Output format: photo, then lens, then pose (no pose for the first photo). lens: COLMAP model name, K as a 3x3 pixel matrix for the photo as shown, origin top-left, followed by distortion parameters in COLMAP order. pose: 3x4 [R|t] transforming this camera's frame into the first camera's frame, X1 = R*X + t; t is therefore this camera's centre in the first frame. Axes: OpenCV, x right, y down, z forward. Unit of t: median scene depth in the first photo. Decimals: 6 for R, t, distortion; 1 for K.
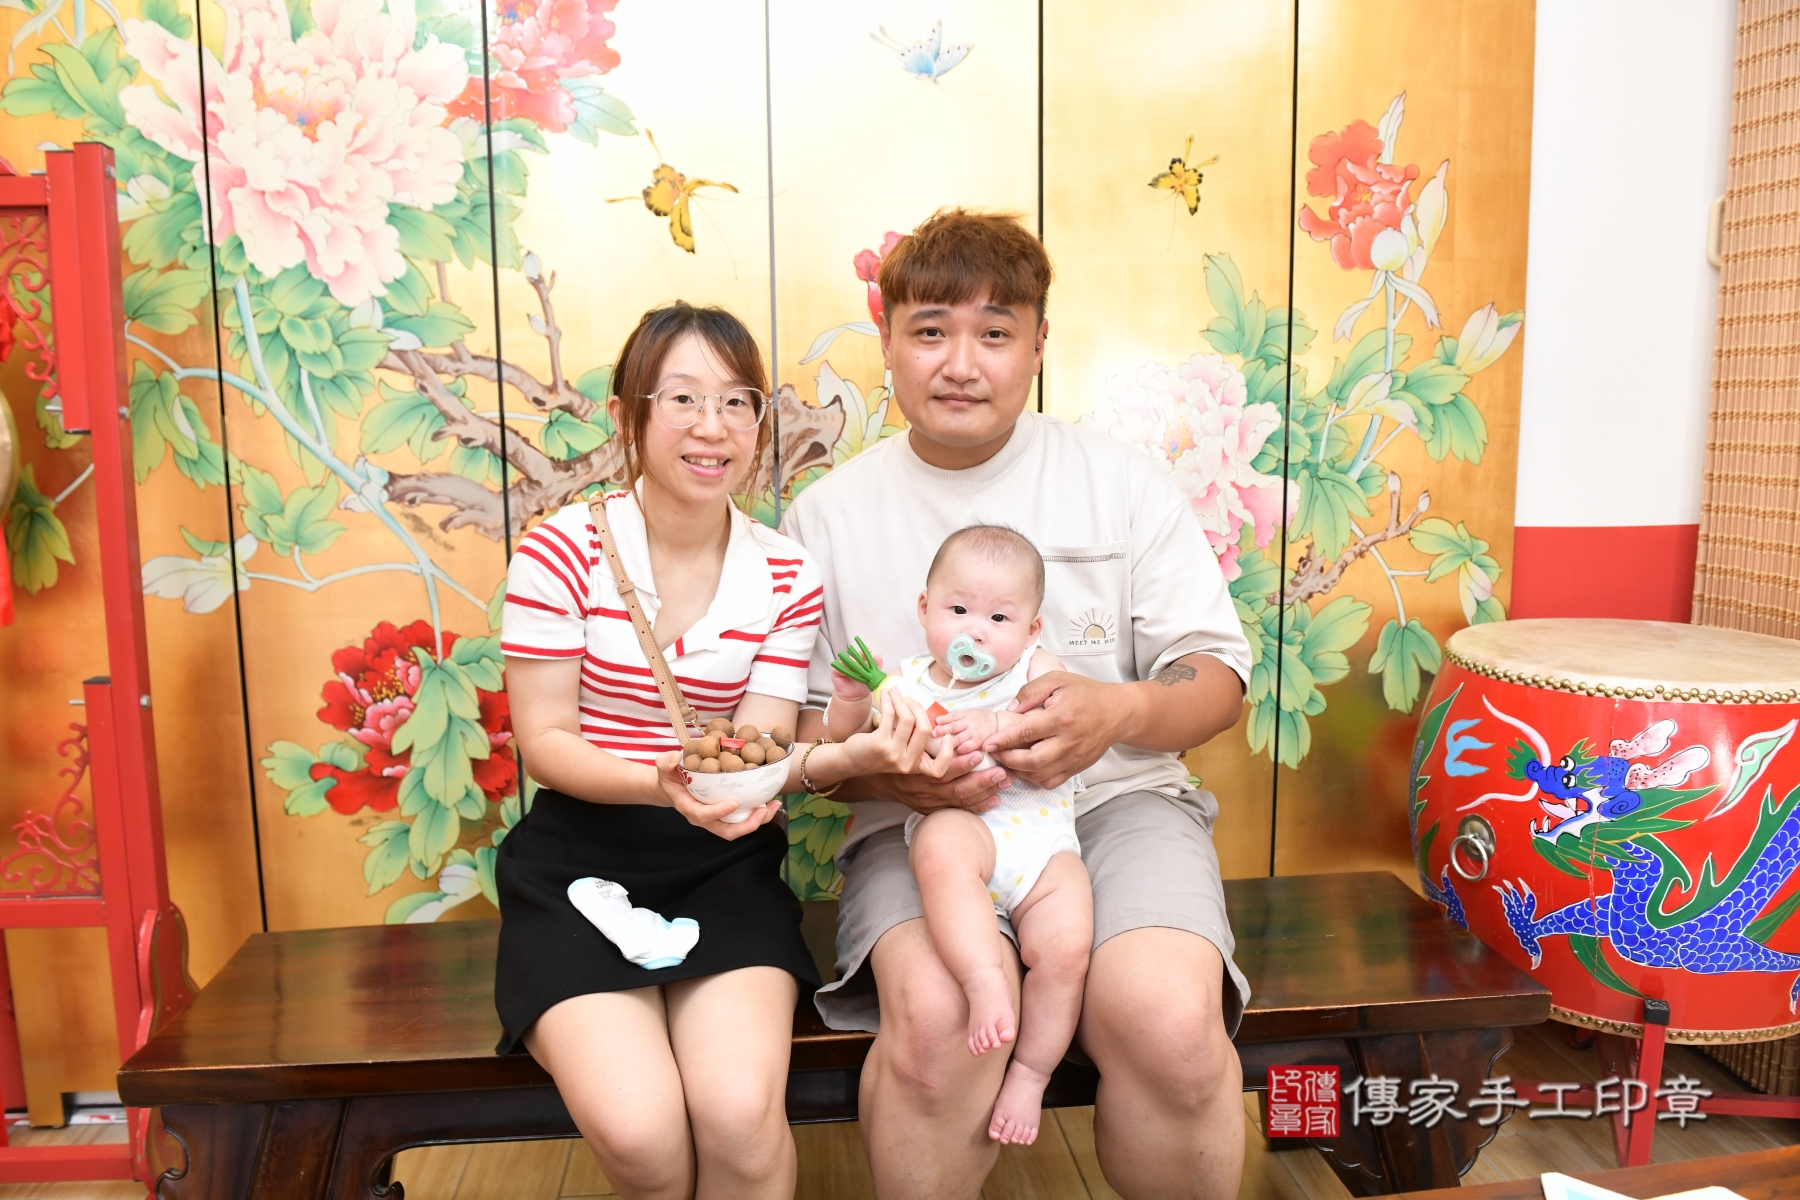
lens RADIAL K [[1256.3, 0, 890.1], [0, 1256.3, 600.1], [0, 0, 1]] dist [-0.054958, 0.002562]
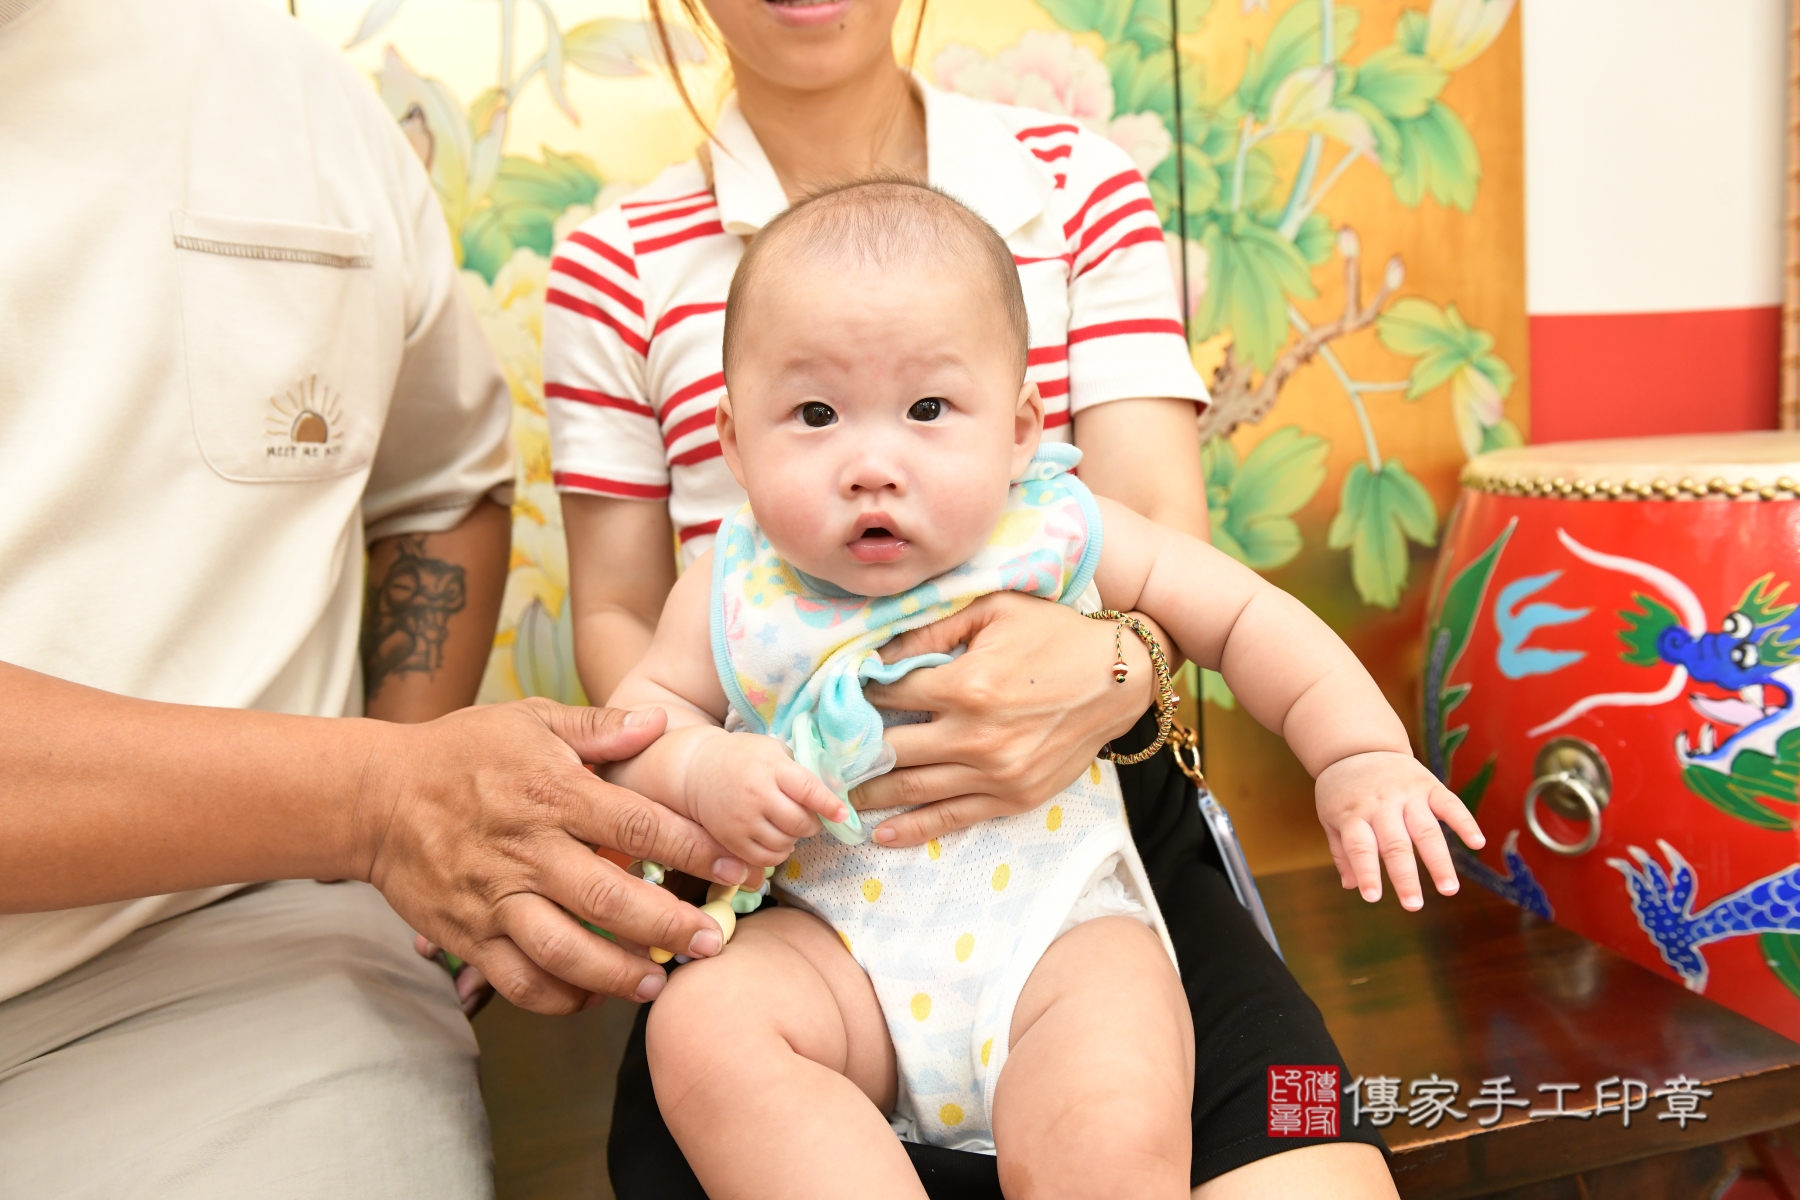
lens RADIAL K [[1344.8, 0, 895.4], [0, 1344.8, 600.3], [0, 0, 1]] dist [-0.046775, 0.002180]
pose [[0.989778, -0.067886, 0.125426, 0.086162], [0.069903, 0.997485, -0.011749, 0.087154], [-0.124313, 0.020397, 0.992033, 0.393196]]
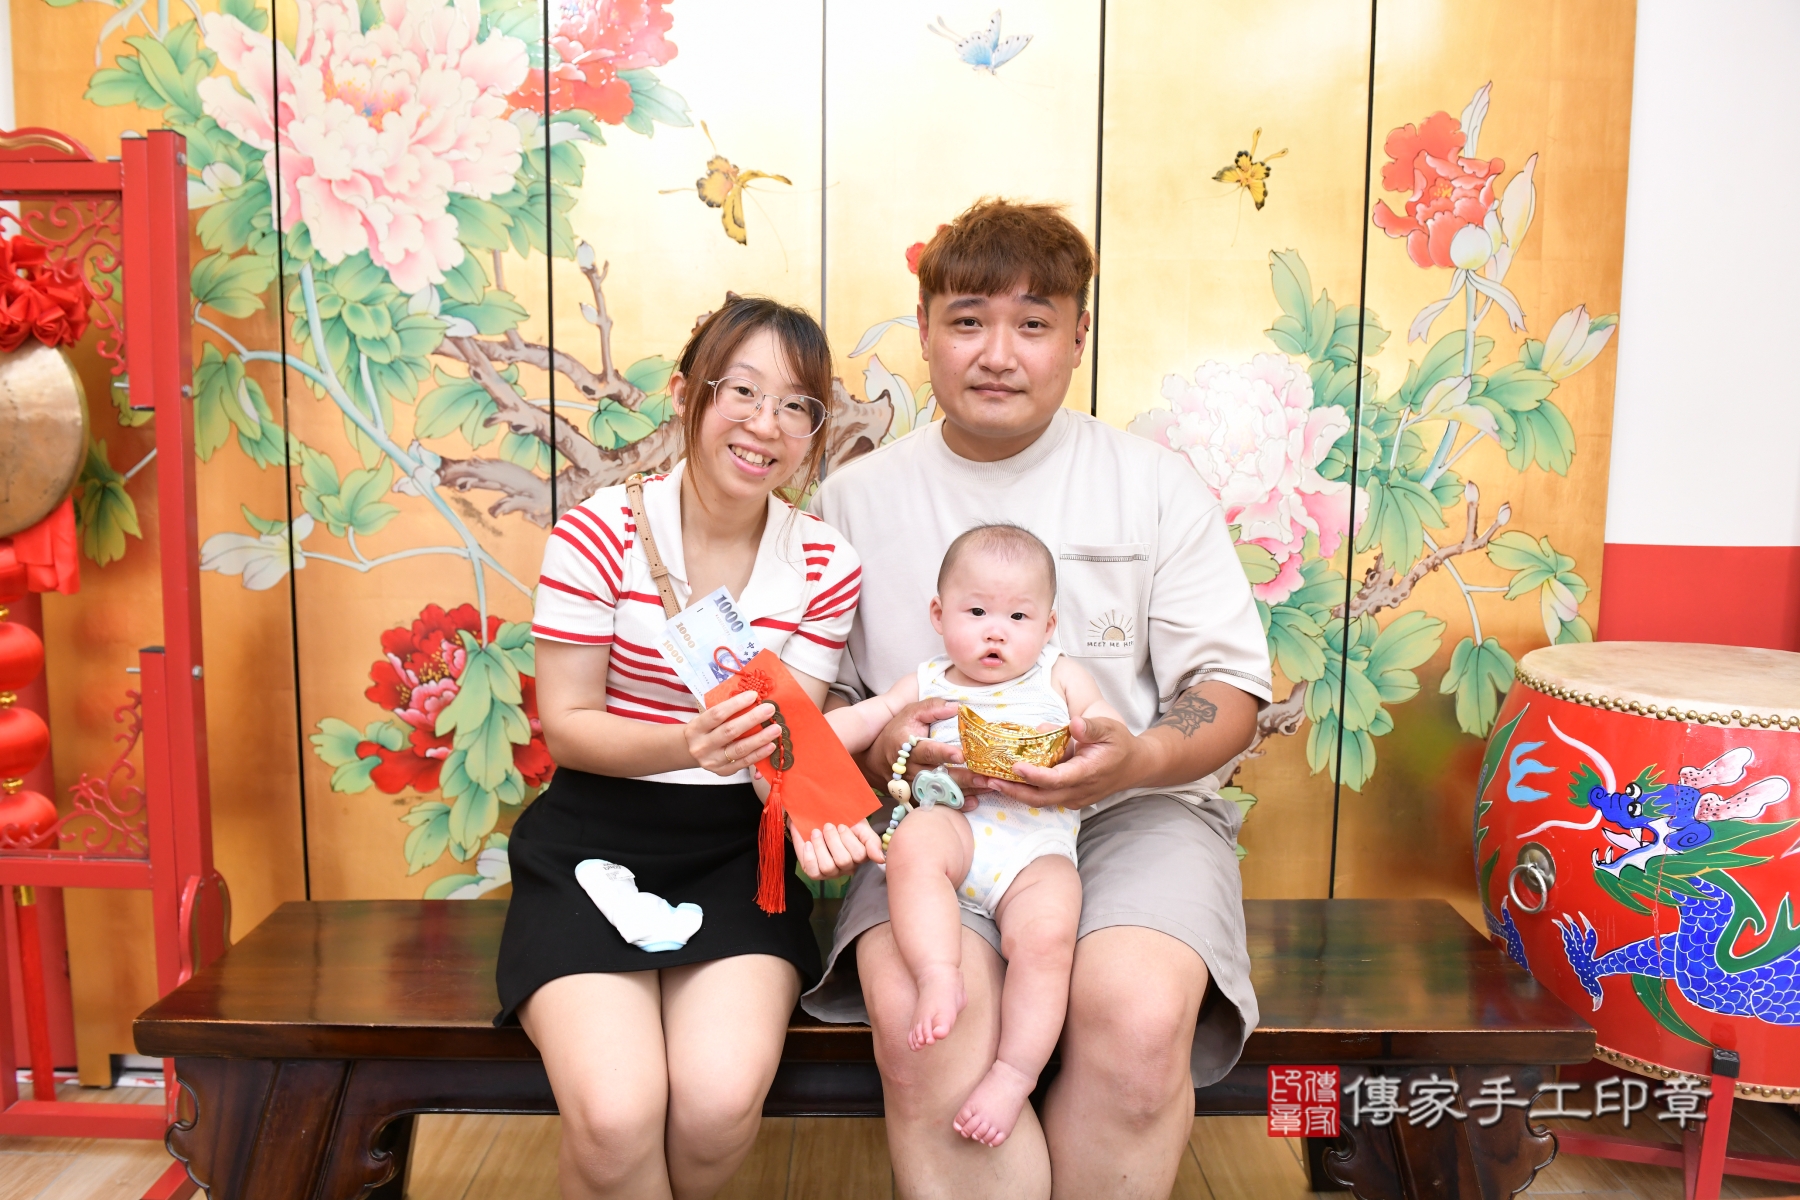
lens RADIAL K [[1297.4, 0, 890.1], [0, 1297.4, 599.5], [0, 0, 1]] dist [-0.050246, 0.003243]
pose [[0.995501, 0.031112, -0.089496, 0.059566], [-0.032558, 0.999361, -0.014744, 0.017184], [0.088980, 0.017592, 0.995878, -0.012618]]
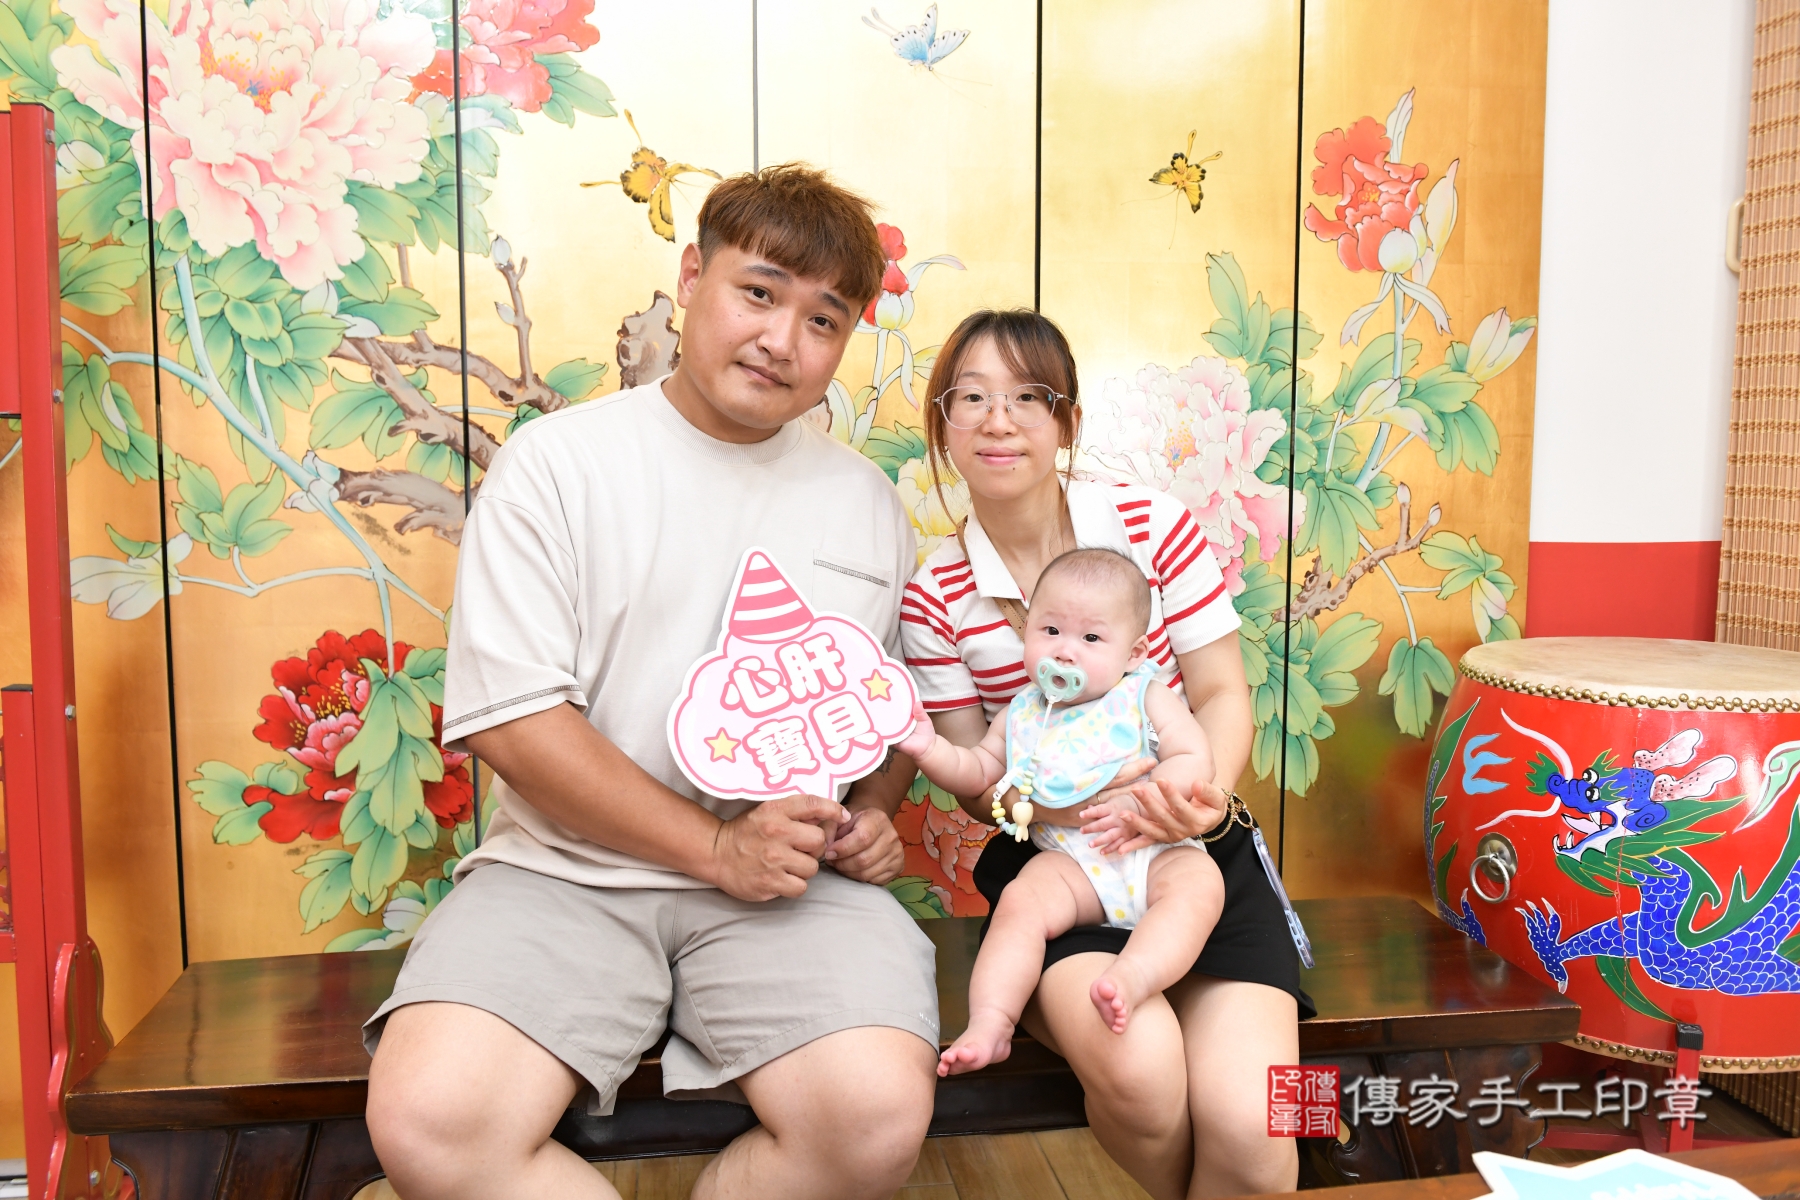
lens RADIAL K [[1420.4, 0, 891.0], [0, 1420.4, 598.6], [0, 0, 1]] dist [-0.030443, 0.000955]
pose [[0.998812, 0.006262, 0.048323, -0.043697], [-0.004212, 0.999092, -0.042406, 0.036692], [-0.048544, 0.042152, 0.997931, -0.066404]]
